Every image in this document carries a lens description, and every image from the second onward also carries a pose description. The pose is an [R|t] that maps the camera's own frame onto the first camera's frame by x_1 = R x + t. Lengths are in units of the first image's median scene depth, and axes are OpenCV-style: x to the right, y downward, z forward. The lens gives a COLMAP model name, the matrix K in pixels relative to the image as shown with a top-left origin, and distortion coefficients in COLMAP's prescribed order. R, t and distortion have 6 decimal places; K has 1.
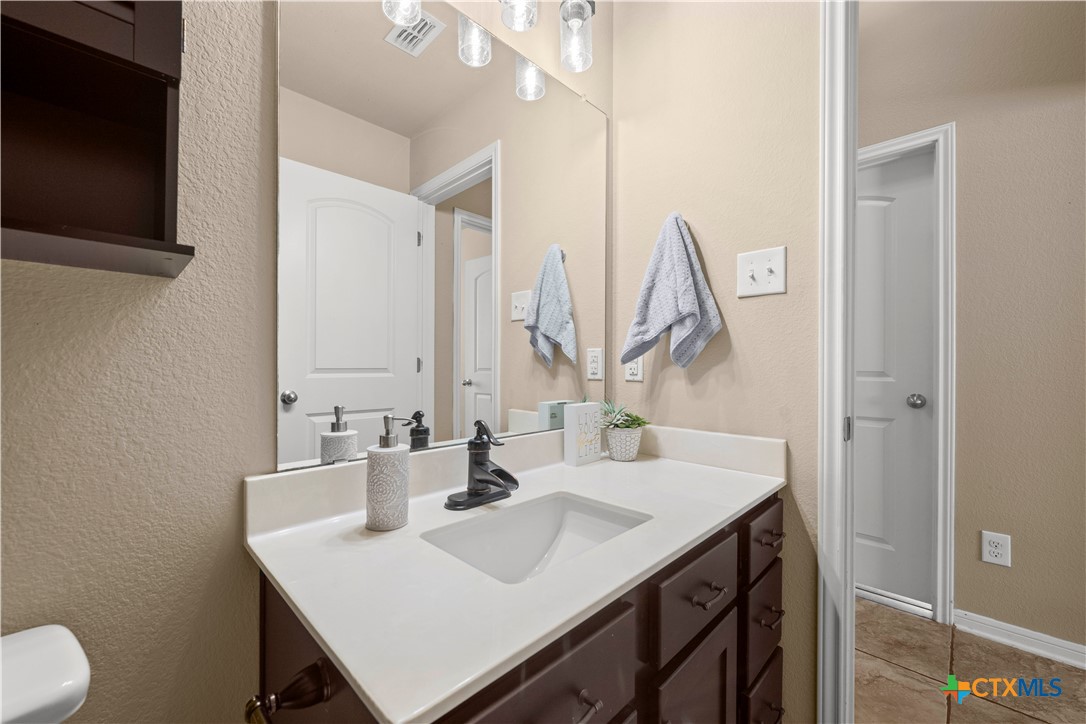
lens RADIAL K [[432.1, 0, 540.3], [0, 432.1, 364.6], [0, 0, 1]] dist [-0.000486, -0.000907]
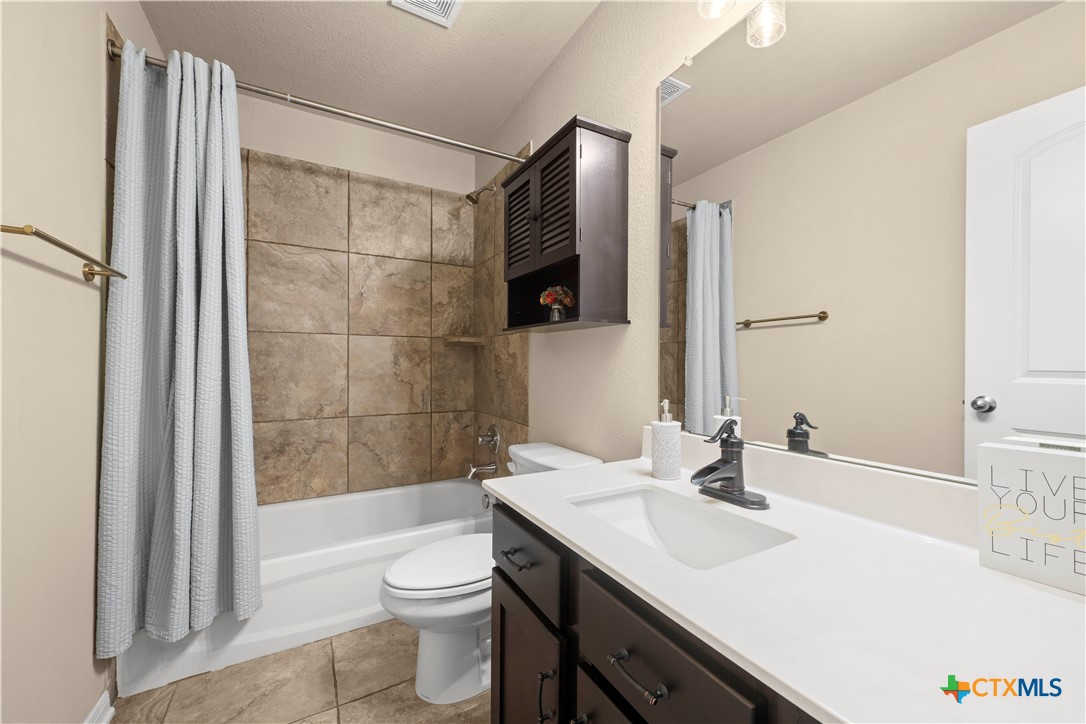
lens RADIAL K [[432.1, 0, 543.9], [0, 432.1, 362.0], [0, 0, 1]] dist [-0.000486, -0.000907]
pose [[-0.285573, -0.006372, -0.958336, 0.811987], [-0.002869, 0.999979, -0.005794, 0.002134], [0.958353, 0.001094, -0.285585, 0.736904]]
